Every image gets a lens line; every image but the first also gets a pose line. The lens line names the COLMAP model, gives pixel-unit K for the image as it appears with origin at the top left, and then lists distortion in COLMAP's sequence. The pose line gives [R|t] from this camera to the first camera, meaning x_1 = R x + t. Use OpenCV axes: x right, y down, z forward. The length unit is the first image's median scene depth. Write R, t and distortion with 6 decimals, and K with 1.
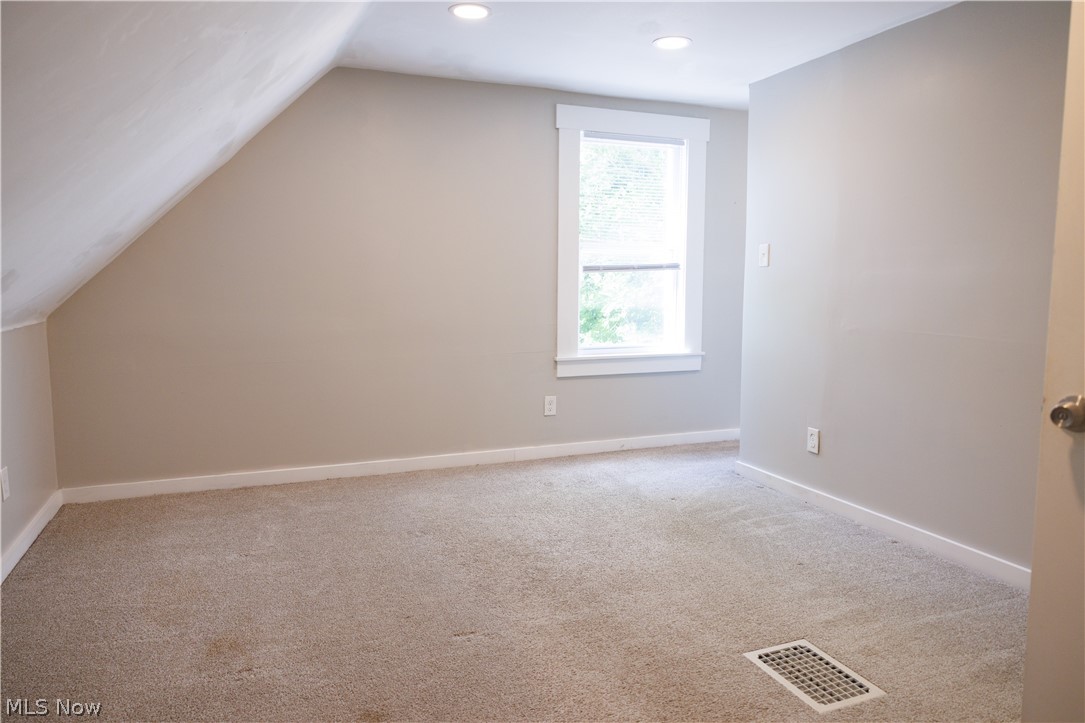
lens RADIAL K [[728.1, 0, 544.2], [0, 728.1, 360.6], [0, 0, 1]] dist [-0.003405, 0.003902]
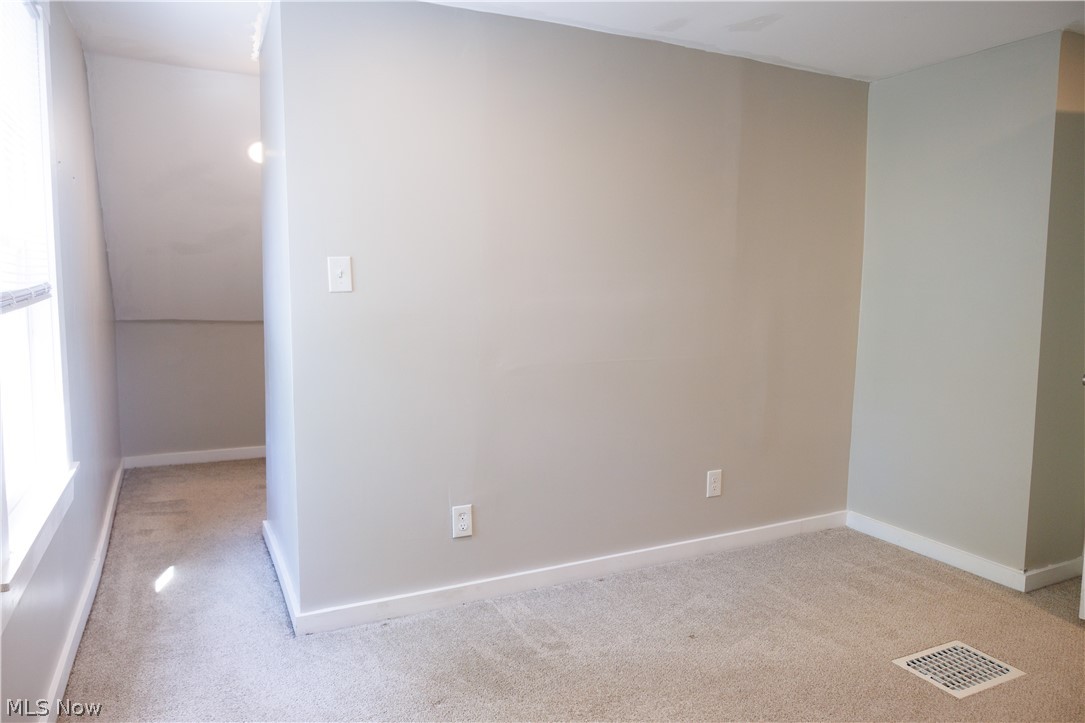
lens RADIAL K [[728.1, 0, 545.3], [0, 728.1, 359.3], [0, 0, 1]] dist [-0.003405, 0.003902]
pose [[-0.056845, -0.111217, 0.992169, -0.383640], [0.118903, 0.985949, 0.117332, -0.140525], [-0.991277, 0.124641, -0.042823, 0.966525]]
